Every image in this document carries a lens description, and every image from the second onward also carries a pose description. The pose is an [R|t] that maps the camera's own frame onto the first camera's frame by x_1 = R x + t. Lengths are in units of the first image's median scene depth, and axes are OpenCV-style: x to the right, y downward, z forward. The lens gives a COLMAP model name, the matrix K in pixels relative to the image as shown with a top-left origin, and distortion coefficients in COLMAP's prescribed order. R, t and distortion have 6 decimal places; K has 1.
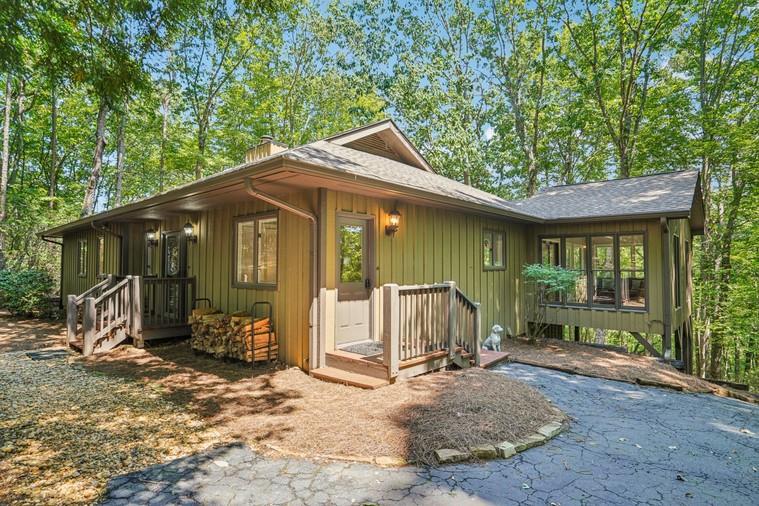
lens RADIAL K [[403.9, 0, 379.5], [0, 403.9, 253.0], [0, 0, 1]] dist [-0.054023, 0.042588]
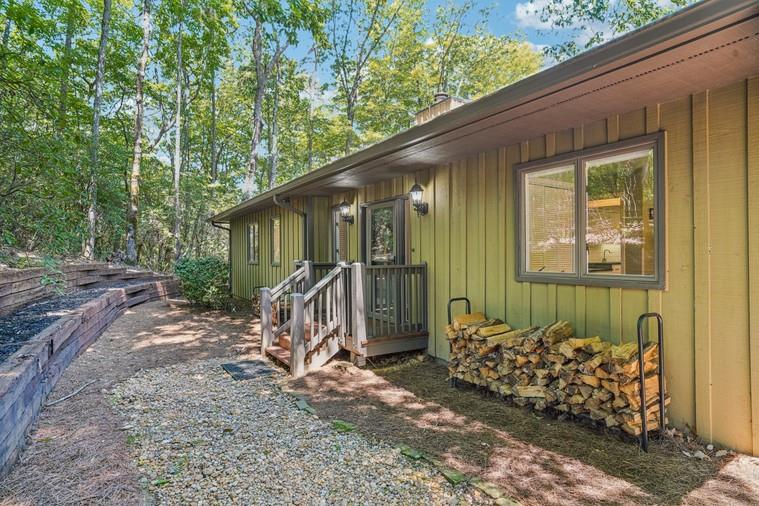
lens RADIAL K [[403.9, 0, 379.5], [0, 403.9, 253.0], [0, 0, 1]] dist [-0.054023, 0.042588]
pose [[0.961757, -0.005720, -0.273845, -0.374546], [0.014002, 0.999501, 0.028300, 0.022421], [0.273546, -0.031052, 0.961357, 0.340421]]
